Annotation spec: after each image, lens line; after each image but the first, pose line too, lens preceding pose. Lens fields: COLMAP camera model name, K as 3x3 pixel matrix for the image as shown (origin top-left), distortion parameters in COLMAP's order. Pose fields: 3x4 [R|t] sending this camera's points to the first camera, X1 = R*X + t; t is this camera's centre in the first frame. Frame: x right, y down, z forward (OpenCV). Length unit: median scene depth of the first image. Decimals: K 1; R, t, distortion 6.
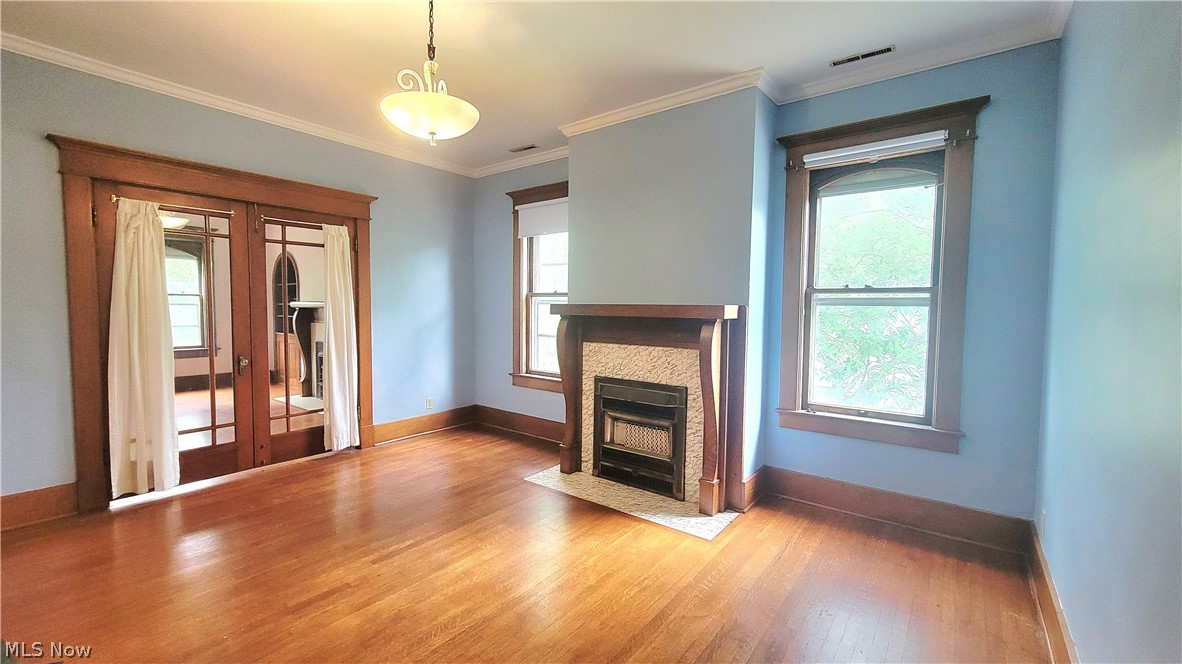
lens RADIAL K [[488.7, 0, 591.0], [0, 488.7, 332.0], [0, 0, 1]] dist [0.017293, -0.000032]
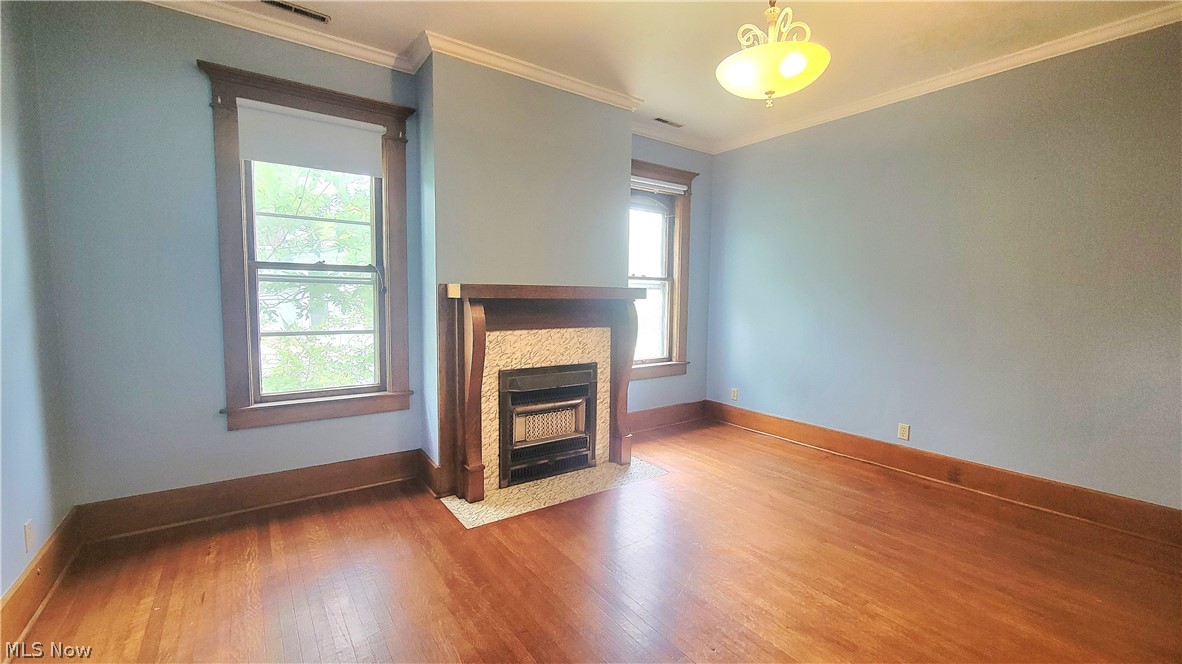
lens RADIAL K [[488.7, 0, 591.0], [0, 488.7, 332.0], [0, 0, 1]] dist [0.017293, -0.000032]
pose [[0.282897, -0.081471, 0.955684, -0.785278], [0.041116, 0.996500, 0.072780, -0.032616], [-0.958268, 0.018705, 0.285257, 0.644525]]
